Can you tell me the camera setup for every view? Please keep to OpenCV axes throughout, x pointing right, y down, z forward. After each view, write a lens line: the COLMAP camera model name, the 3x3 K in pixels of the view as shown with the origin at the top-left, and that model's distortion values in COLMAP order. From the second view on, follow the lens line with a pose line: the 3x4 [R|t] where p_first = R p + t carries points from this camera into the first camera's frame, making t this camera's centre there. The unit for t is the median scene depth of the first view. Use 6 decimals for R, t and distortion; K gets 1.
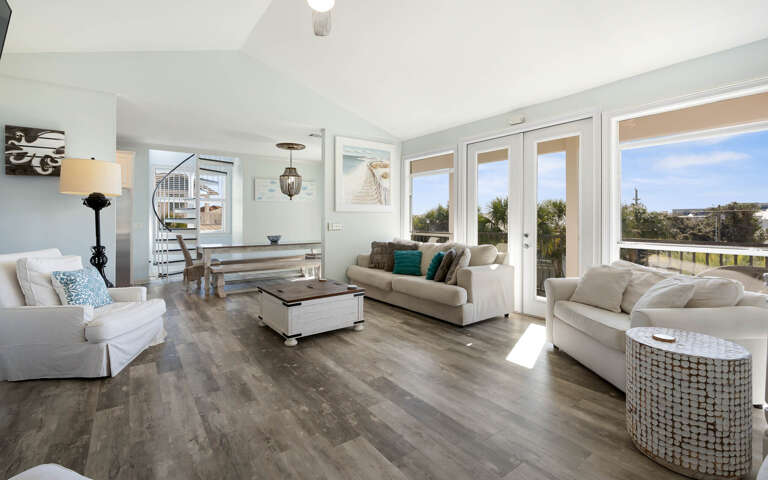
lens RADIAL K [[351.2, 0, 381.4], [0, 351.2, 218.6], [0, 0, 1]] dist [-0.003969, -0.000288]
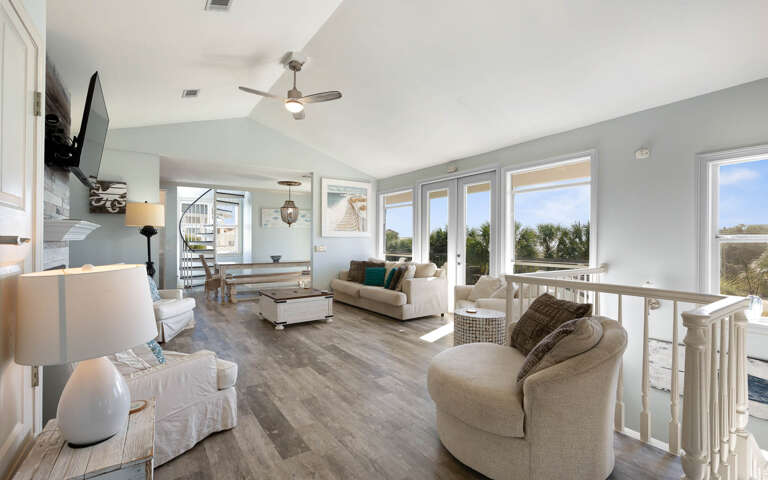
lens RADIAL K [[351.2, 0, 382.1], [0, 351.2, 239.2], [0, 0, 1]] dist [-0.003969, -0.000288]
pose [[0.999438, 0.001432, -0.033479, 0.194484], [-0.001497, 0.999997, -0.001902, -0.013512], [0.033476, 0.001951, 0.999438, -0.401666]]
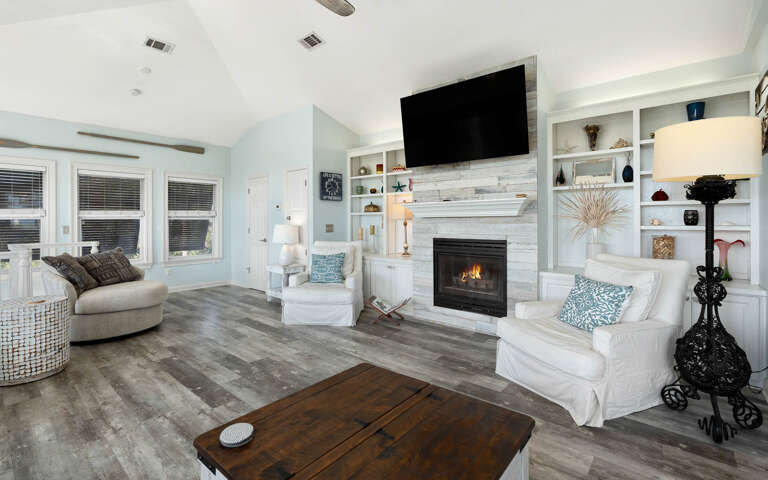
lens RADIAL K [[351.2, 0, 382.9], [0, 351.2, 224.3], [0, 0, 1]] dist [-0.003969, -0.000288]
pose [[-0.972725, 0.005048, -0.231908, -0.140862], [0.003462, 0.999968, 0.007245, 0.002584], [0.231937, 0.006244, -0.972711, 1.351061]]
